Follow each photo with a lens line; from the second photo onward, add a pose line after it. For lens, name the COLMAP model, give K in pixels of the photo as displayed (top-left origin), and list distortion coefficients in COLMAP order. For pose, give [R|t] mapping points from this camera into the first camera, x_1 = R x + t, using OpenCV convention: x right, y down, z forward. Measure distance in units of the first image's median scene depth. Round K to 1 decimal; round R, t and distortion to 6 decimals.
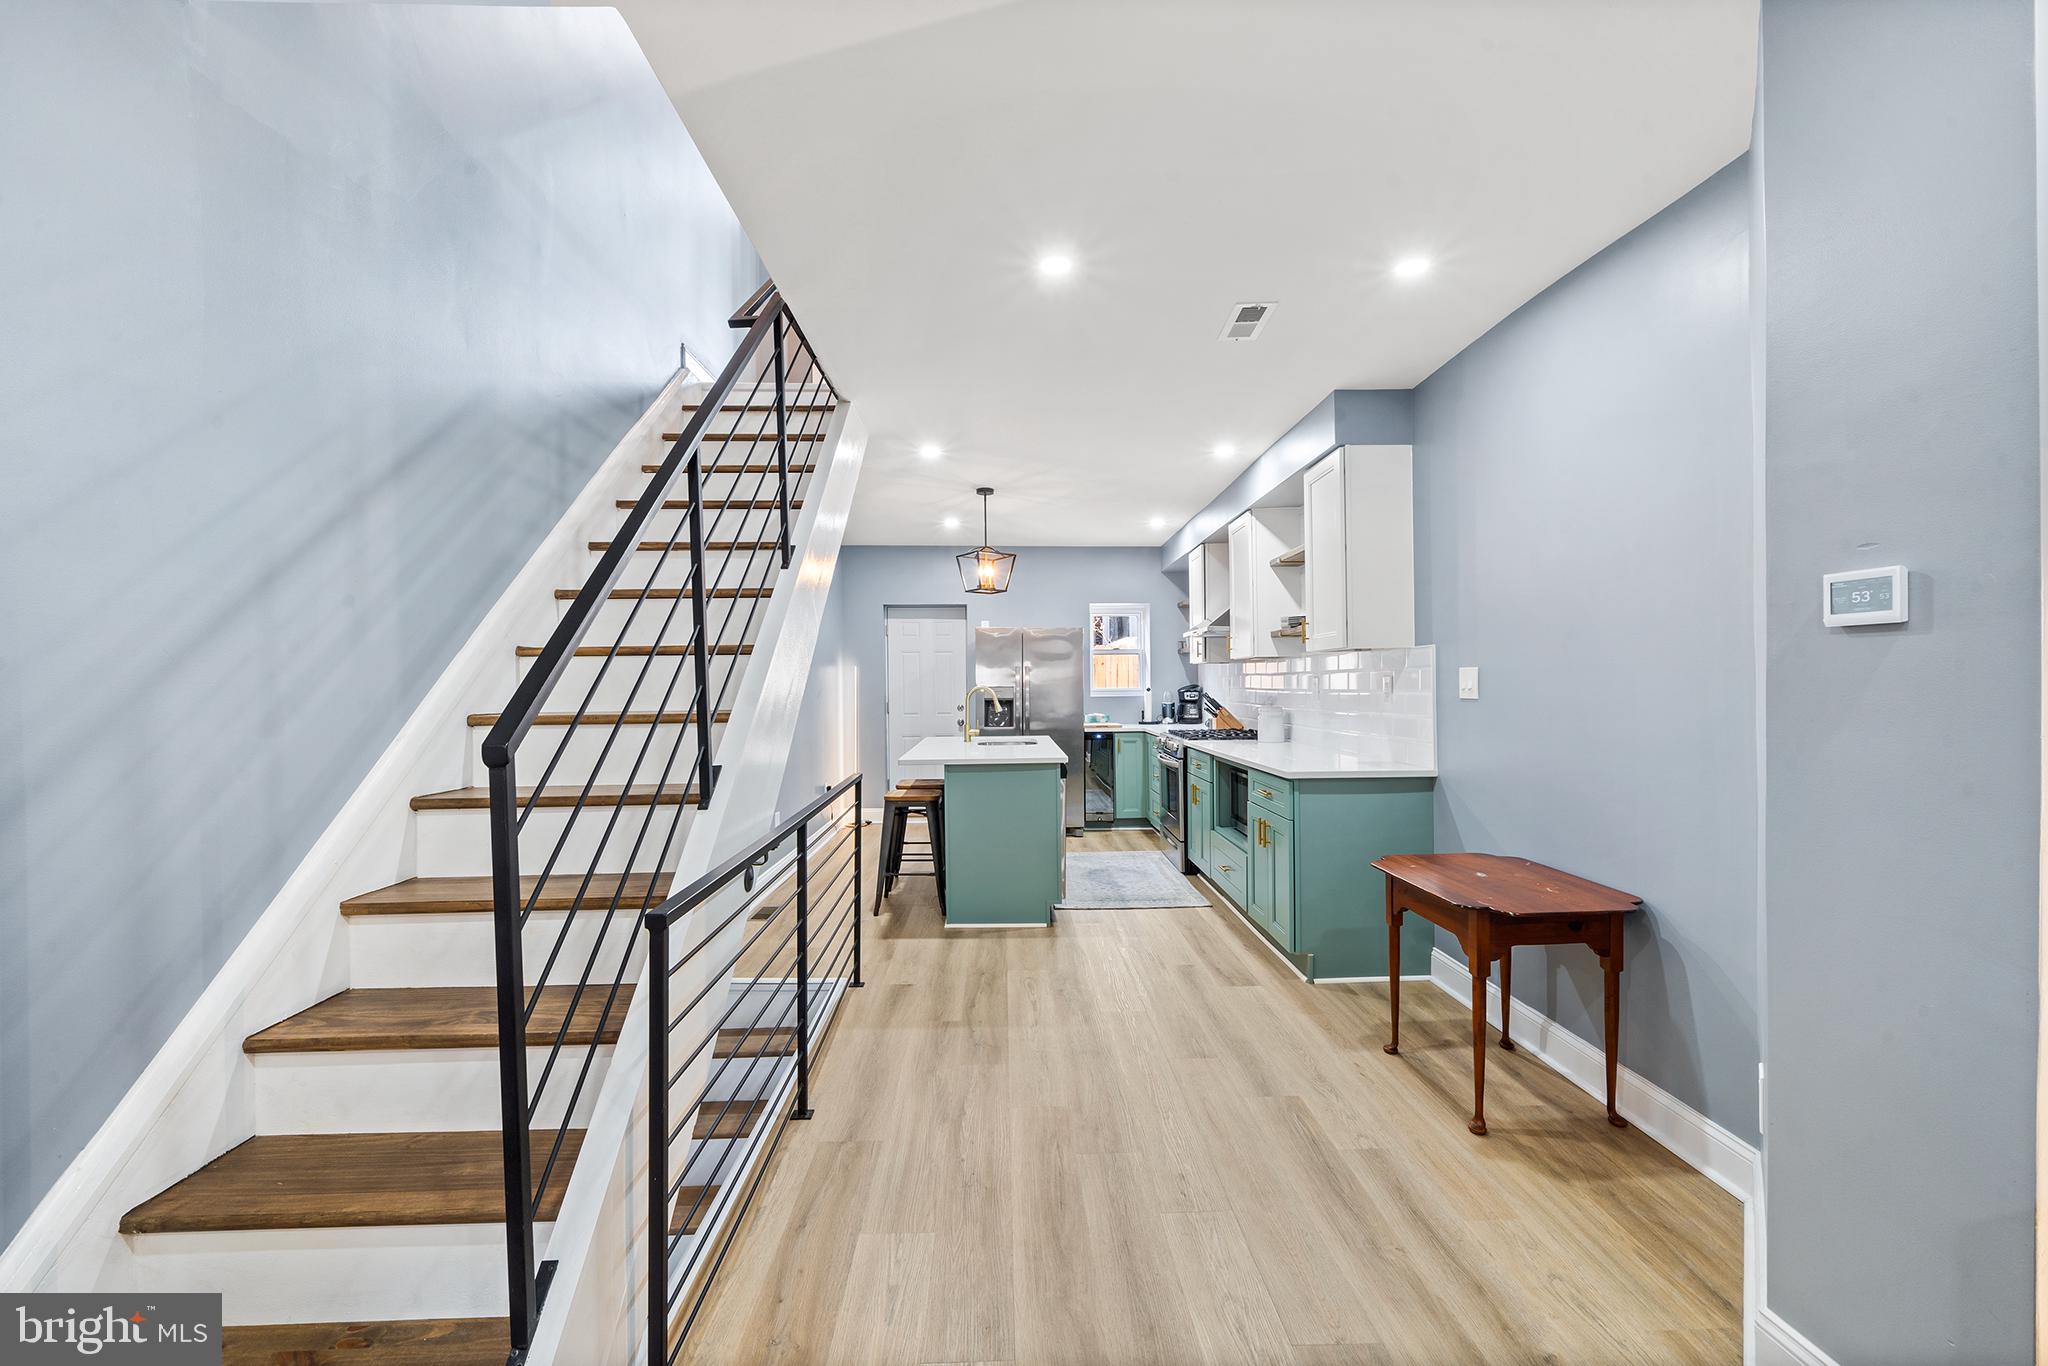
lens RADIAL K [[816.4, 0, 1030.3], [0, 816.4, 691.7], [0, 0, 1]] dist [-0.000484, -0.000047]
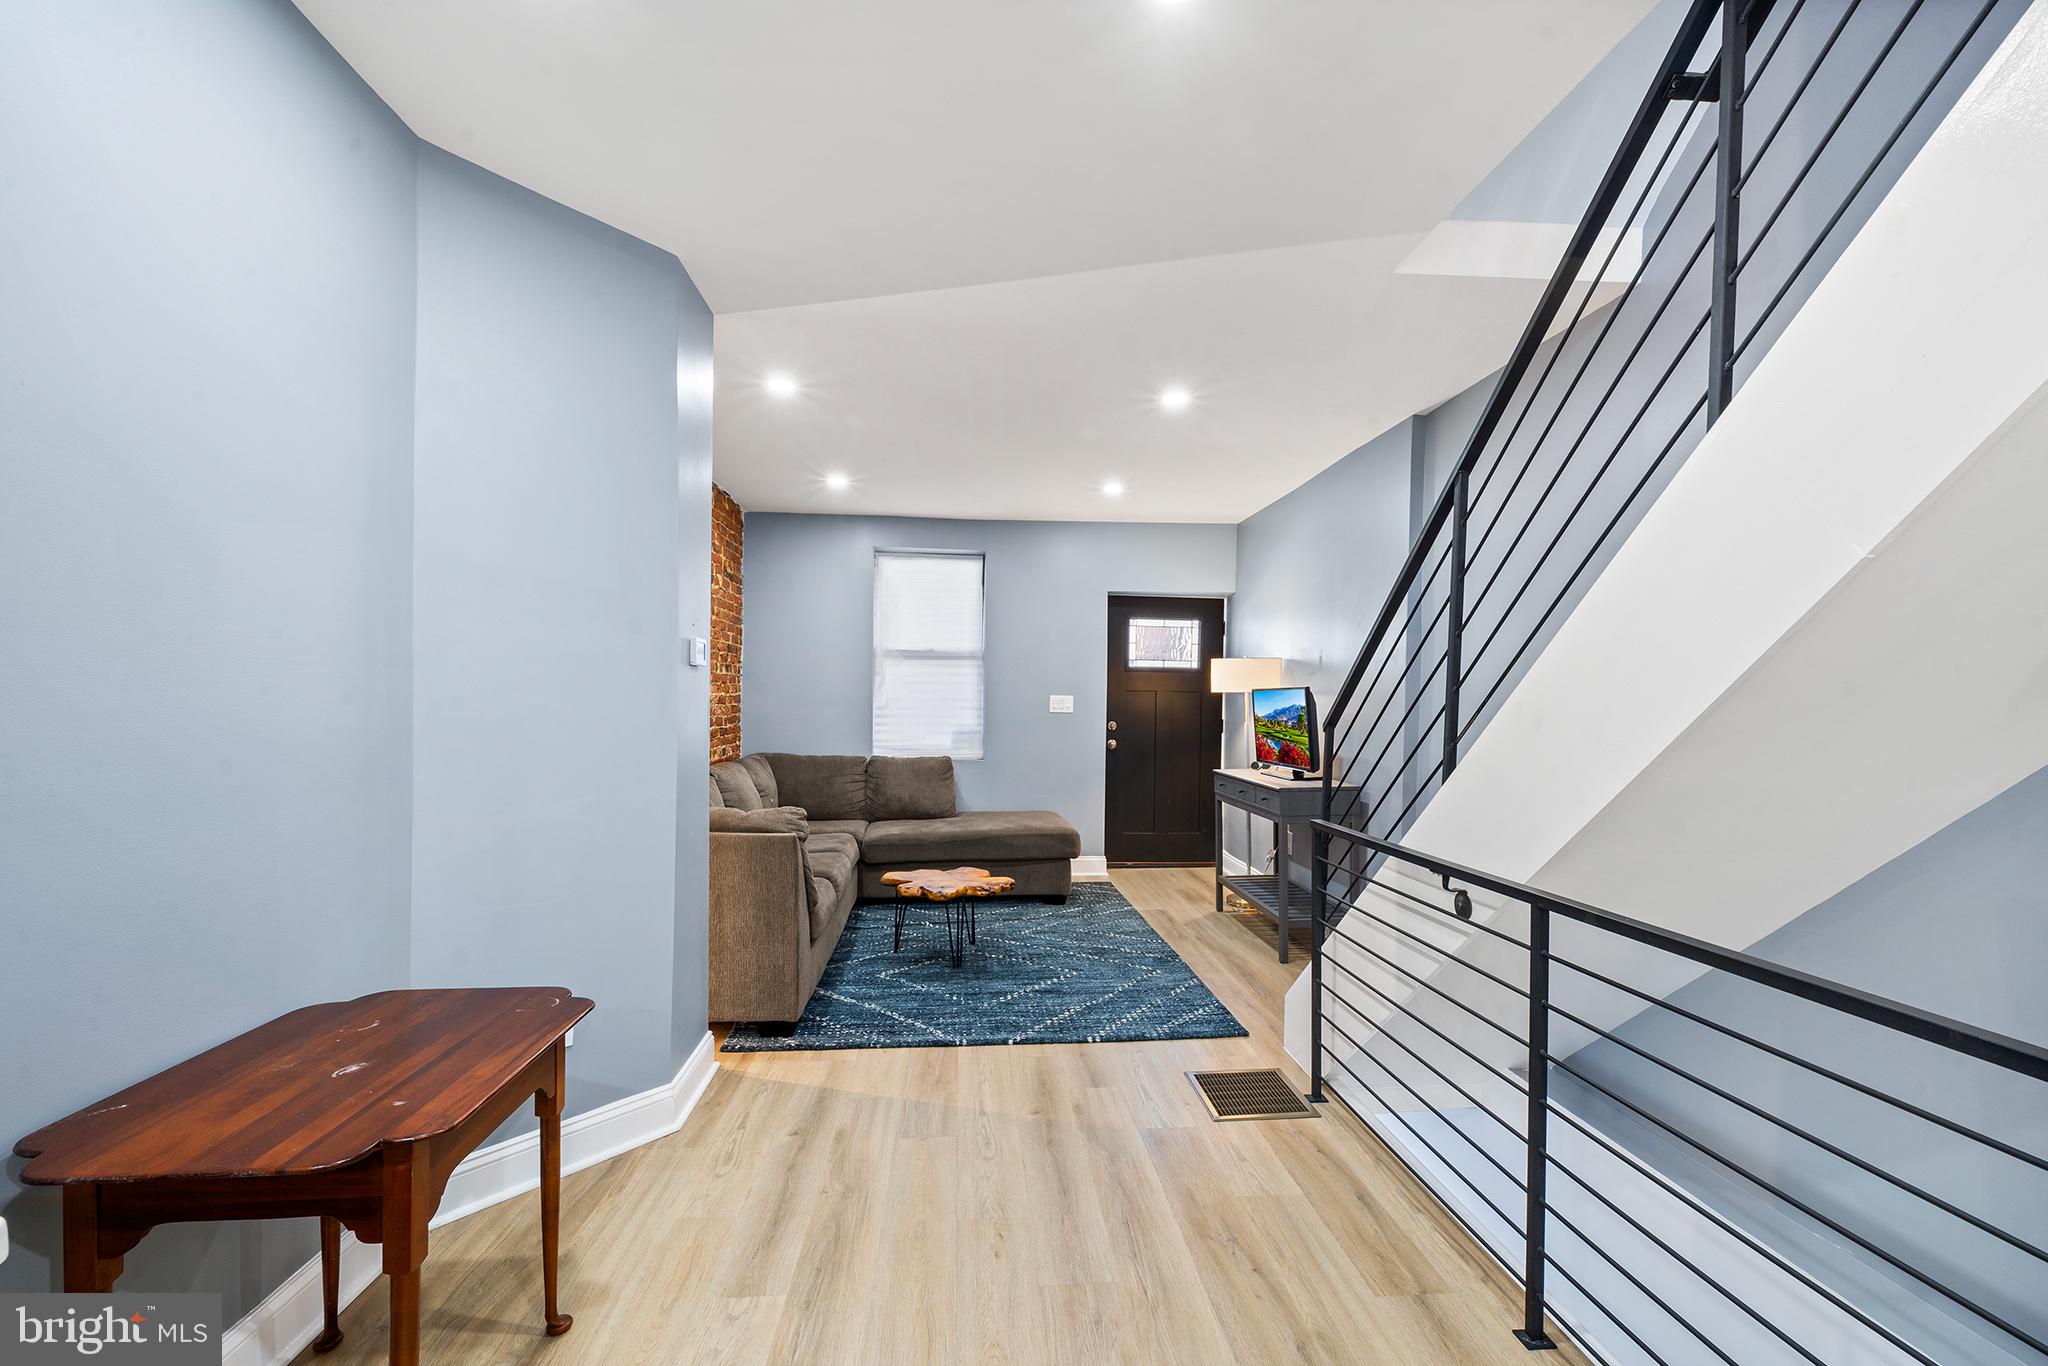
lens RADIAL K [[861.6, 0, 1041.4], [0, 861.6, 723.2], [0, 0, 1]] dist [0.000683, 0.000145]
pose [[-0.998330, -0.002653, -0.057705, 0.080885], [-0.004798, 0.999301, 0.037079, -0.006255], [0.057566, 0.037294, -0.997645, 0.798615]]
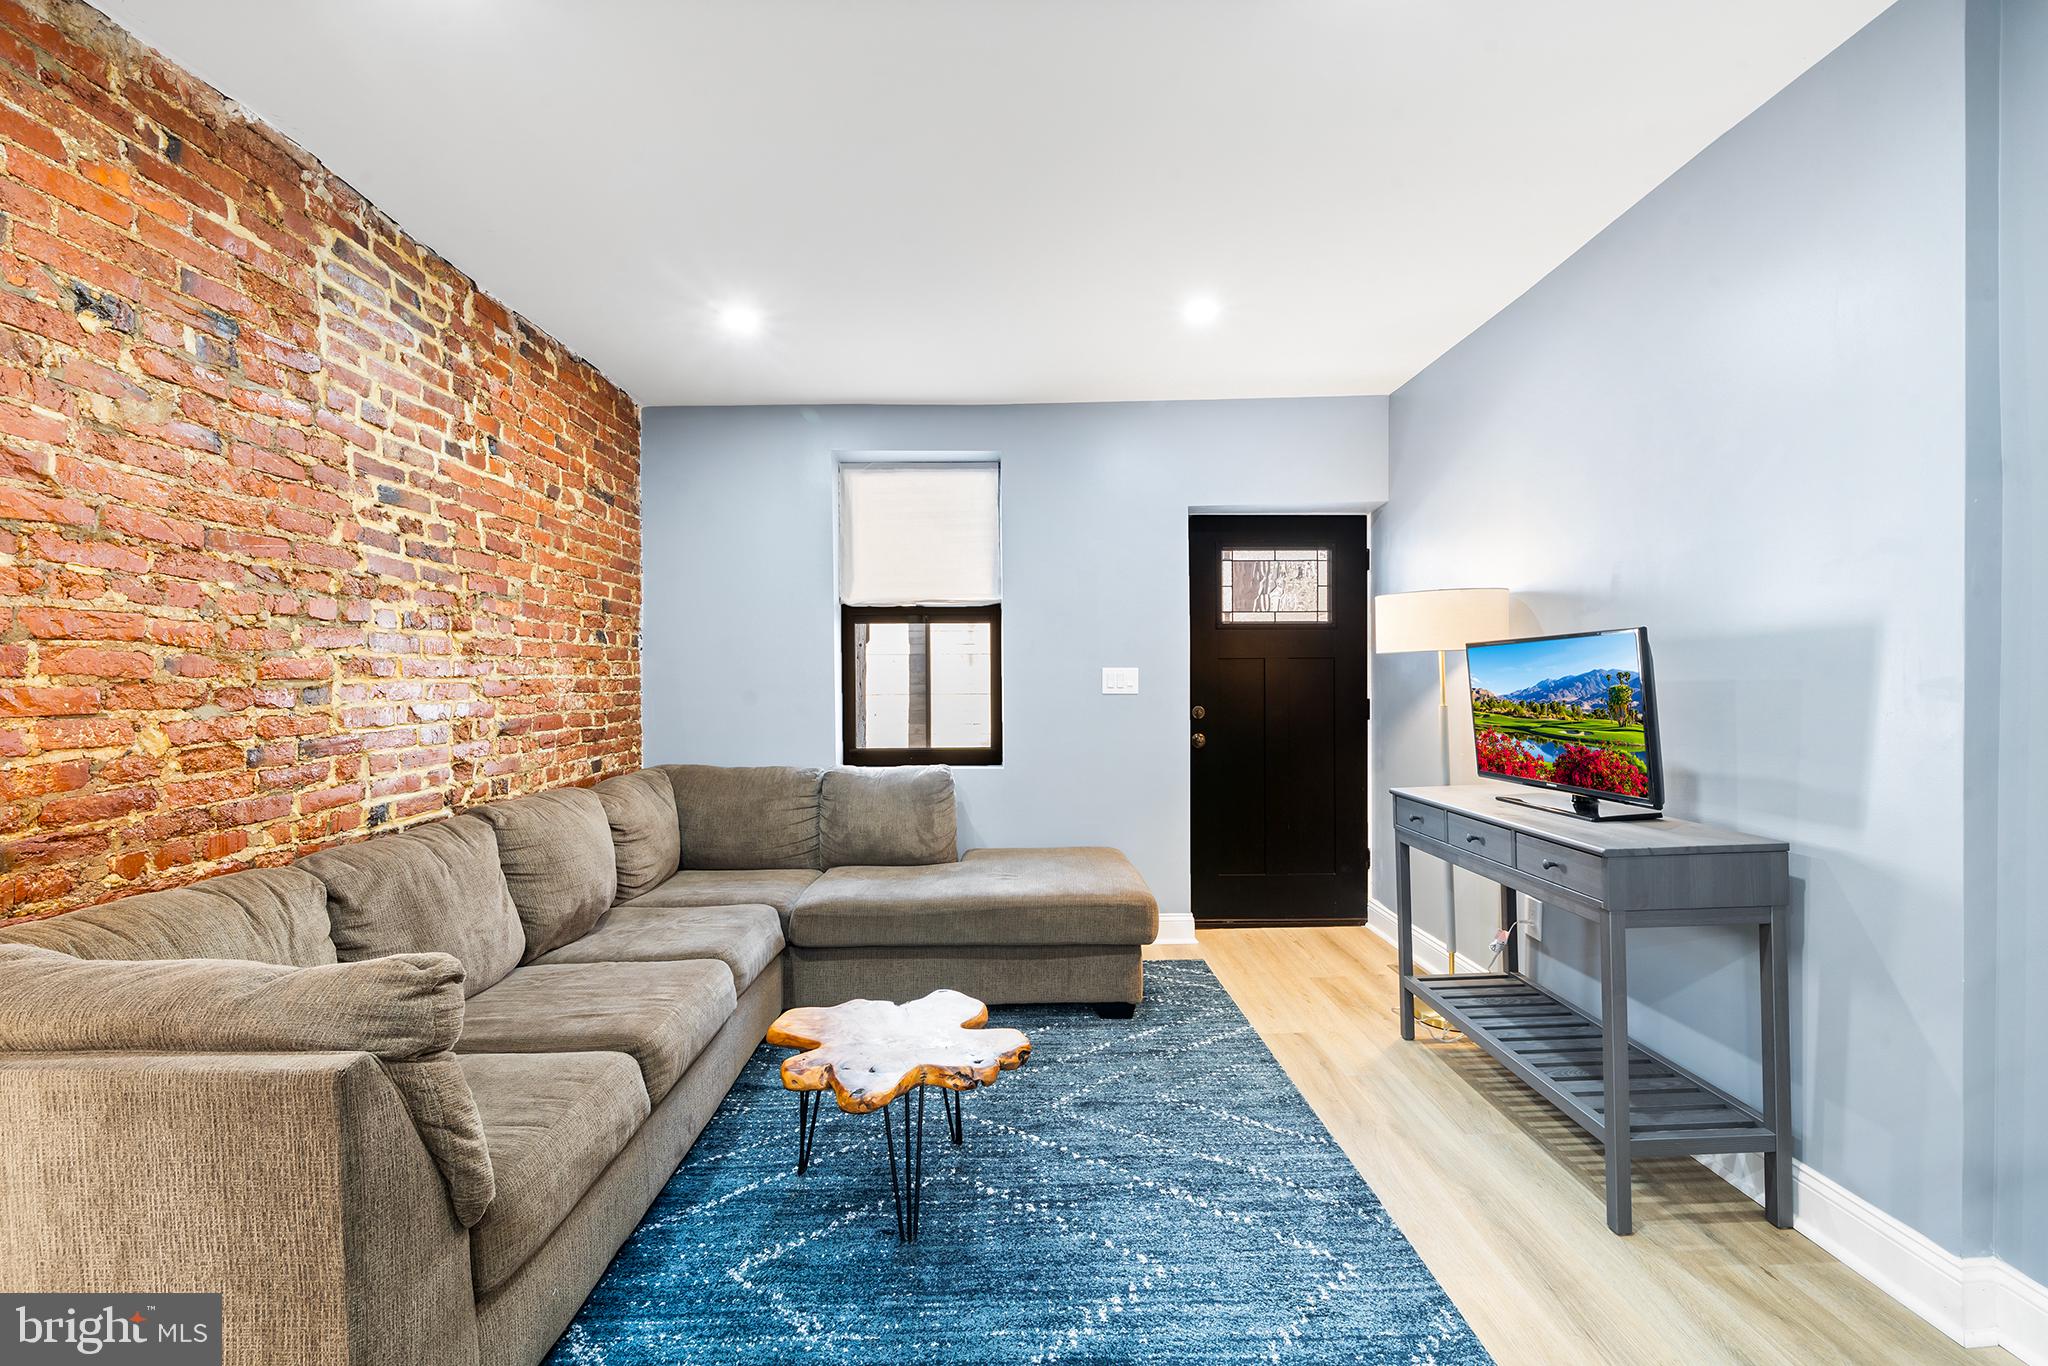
lens RADIAL K [[853.8, 0, 1024.0], [0, 853.8, 683.0], [0, 0, 1]] dist [-0.000831, 0.000325]
pose [[-0.999244, 0.018435, 0.034220, 0.044425], [0.018783, 0.999775, 0.009870, 0.003960], [-0.034030, 0.010505, -0.999366, 0.378679]]
